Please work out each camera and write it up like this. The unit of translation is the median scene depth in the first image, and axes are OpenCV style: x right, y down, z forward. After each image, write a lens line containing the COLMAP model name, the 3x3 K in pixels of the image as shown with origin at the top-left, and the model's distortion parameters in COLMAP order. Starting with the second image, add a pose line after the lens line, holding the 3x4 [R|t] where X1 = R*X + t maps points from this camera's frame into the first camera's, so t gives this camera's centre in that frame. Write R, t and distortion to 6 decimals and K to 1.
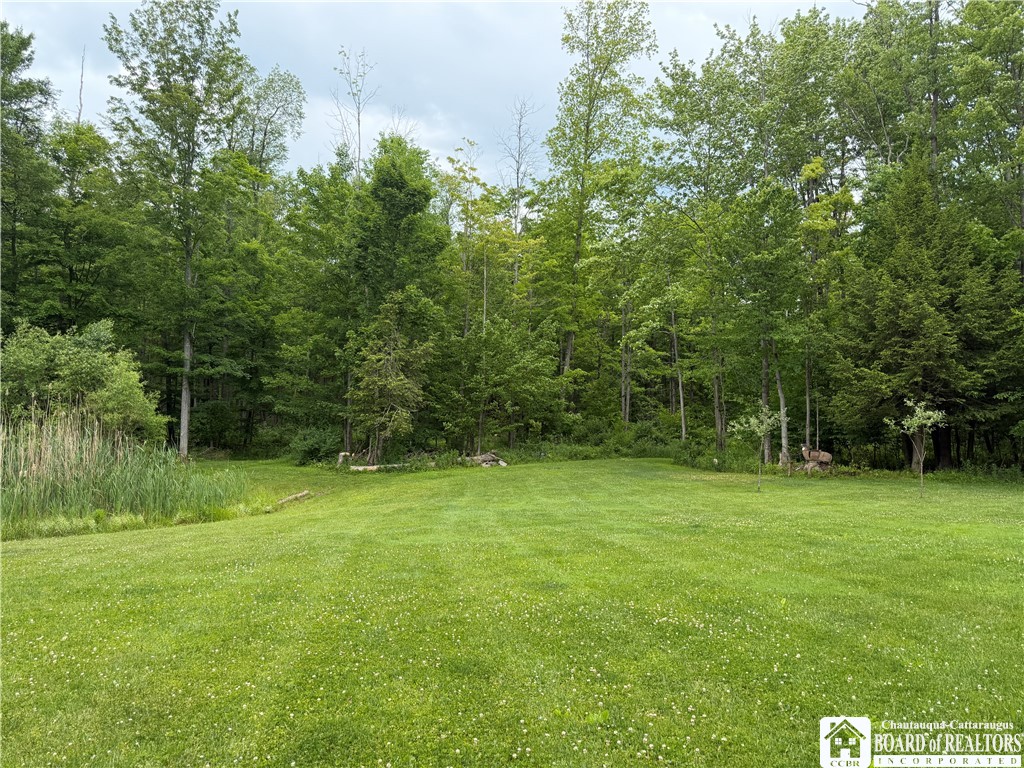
lens RADIAL K [[714.8, 0, 512.0], [0, 714.8, 384.0], [0, 0, 1]] dist [0.041786, 0.000741]
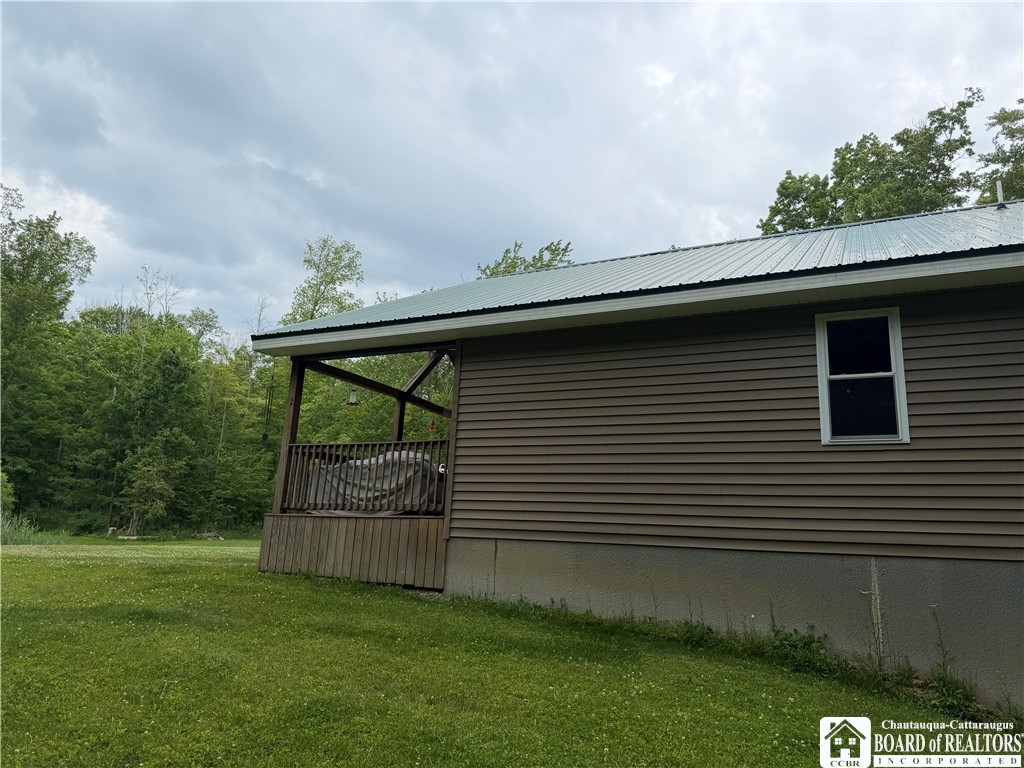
lens RADIAL K [[714.8, 0, 512.0], [0, 714.8, 384.0], [0, 0, 1]] dist [0.041786, 0.000741]
pose [[0.934819, 0.117074, 0.335273, 0.014377], [-0.066964, 0.985272, -0.157336, -0.023188], [-0.348755, 0.124630, 0.928890, -0.826826]]
